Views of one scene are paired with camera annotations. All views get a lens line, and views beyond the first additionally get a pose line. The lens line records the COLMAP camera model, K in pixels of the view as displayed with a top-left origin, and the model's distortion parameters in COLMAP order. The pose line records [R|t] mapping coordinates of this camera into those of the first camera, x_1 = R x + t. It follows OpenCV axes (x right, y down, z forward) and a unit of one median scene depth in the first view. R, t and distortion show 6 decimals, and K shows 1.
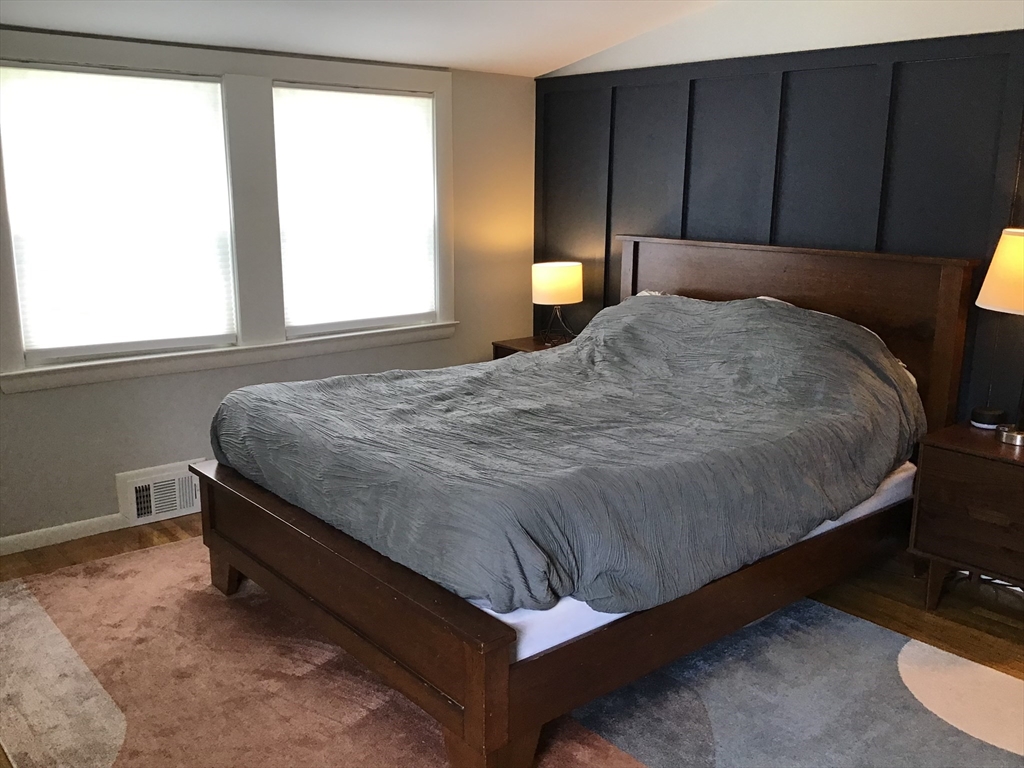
lens RADIAL K [[935.0, 0, 511.8], [0, 935.0, 384.6], [0, 0, 1]] dist [0.007262, 0.000000]
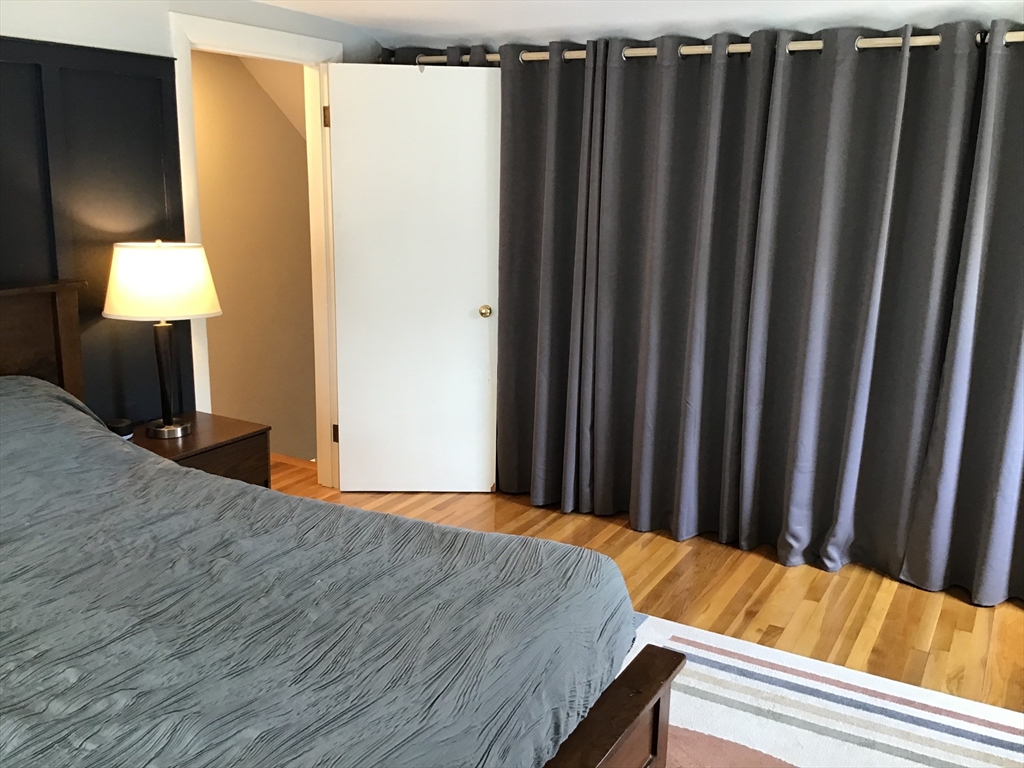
lens RADIAL K [[935.0, 0, 512.3], [0, 935.0, 385.8], [0, 0, 1]] dist [0.007262, 0.000000]
pose [[-0.347579, -0.223347, 0.910662, -0.580933], [0.182490, 0.936531, 0.299344, -0.248514], [-0.919721, 0.270233, -0.284760, 0.936493]]
